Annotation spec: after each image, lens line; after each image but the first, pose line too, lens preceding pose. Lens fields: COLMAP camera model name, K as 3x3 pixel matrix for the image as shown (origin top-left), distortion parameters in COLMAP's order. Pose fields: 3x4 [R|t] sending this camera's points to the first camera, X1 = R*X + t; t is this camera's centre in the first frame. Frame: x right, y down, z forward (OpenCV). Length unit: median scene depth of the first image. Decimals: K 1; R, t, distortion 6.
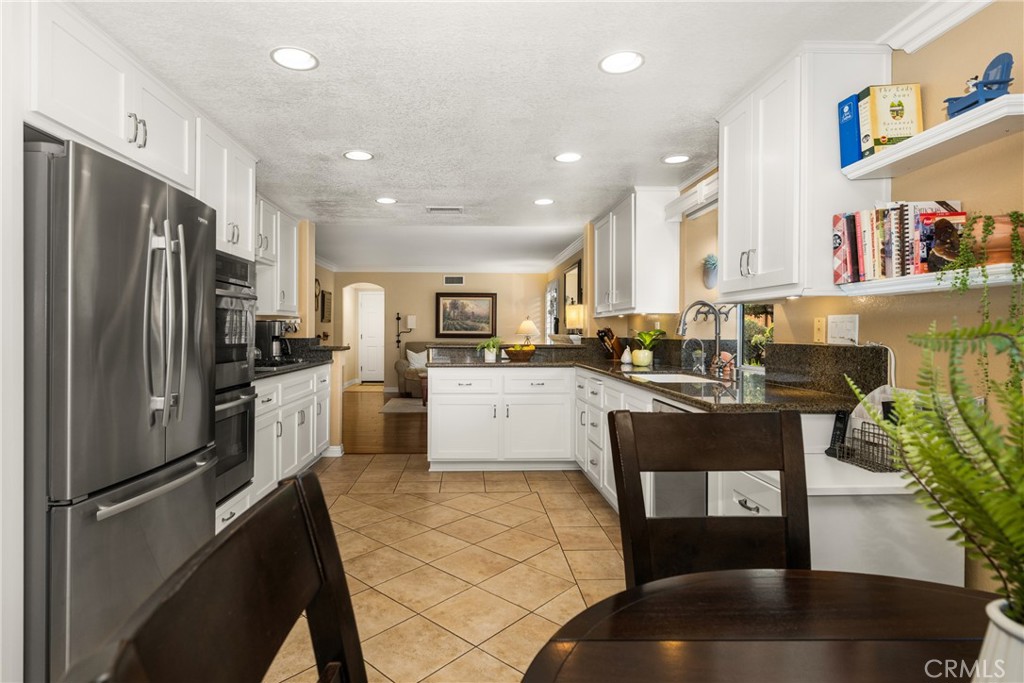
lens RADIAL K [[554.8, 0, 475.9], [0, 554.8, 334.7], [0, 0, 1]] dist [-0.003227, -0.000897]
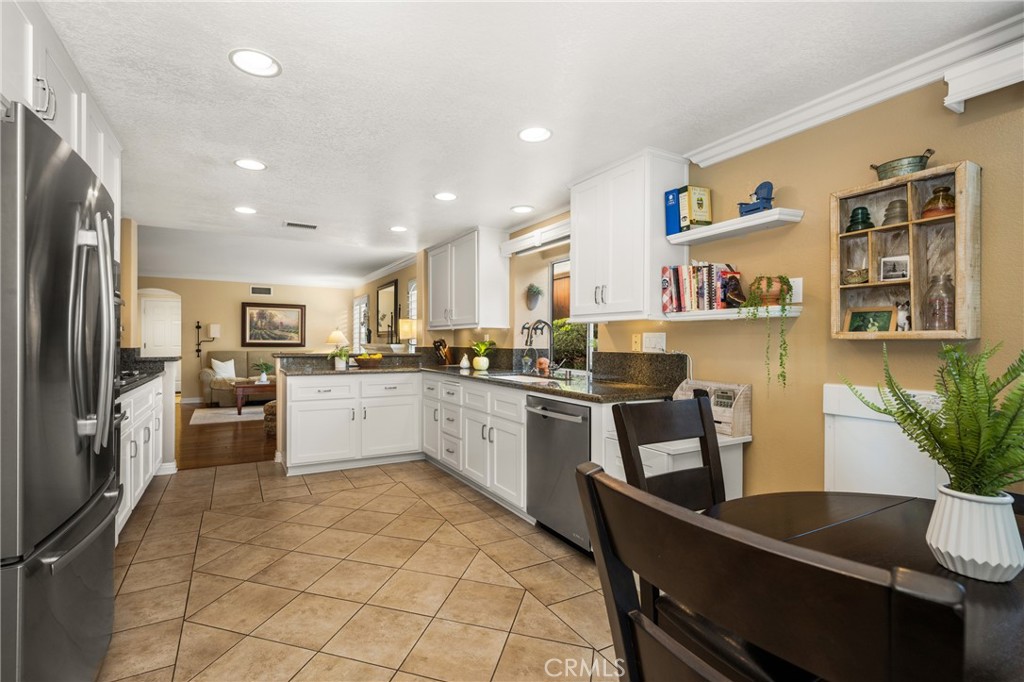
lens RADIAL K [[480.2, 0, 491.2], [0, 480.2, 343.1], [0, 0, 1]] dist [-0.002819, -0.001468]
pose [[0.885224, 0.002259, 0.465159, -0.192527], [-0.002030, 0.999997, -0.000993, -0.003093], [-0.465160, -0.000065, 0.885227, 0.033730]]
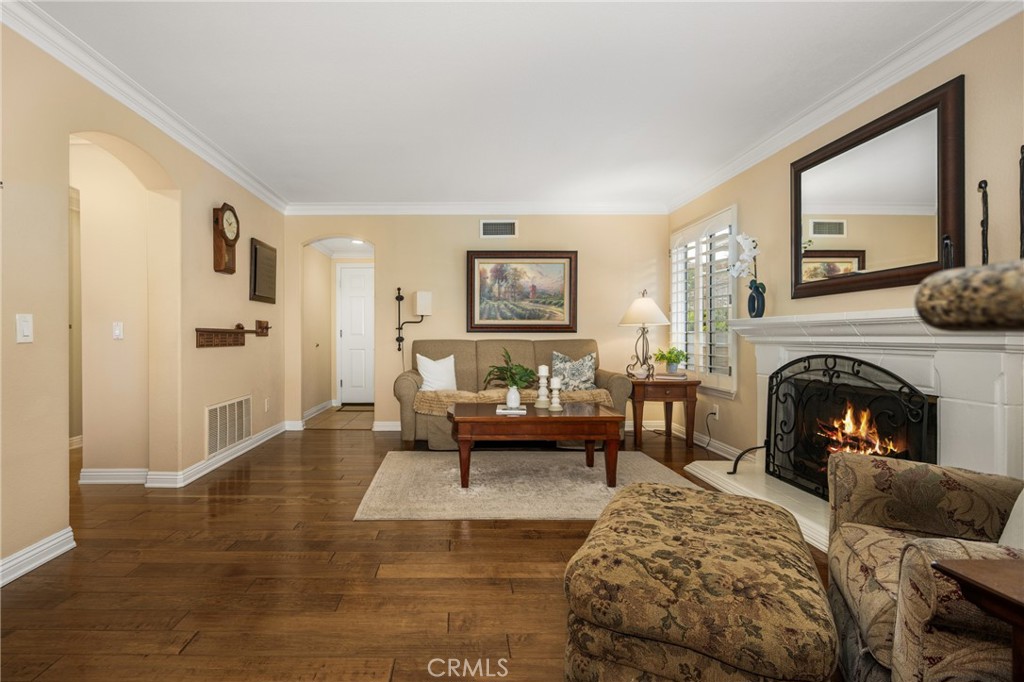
lens RADIAL K [[480.2, 0, 455.8], [0, 480.2, 340.0], [0, 0, 1]] dist [-0.002819, -0.001468]
pose [[0.999877, -0.003596, -0.015282, -0.192364], [0.003656, 0.999986, 0.003898, 0.028507], [0.015268, -0.003953, 0.999876, 1.310565]]
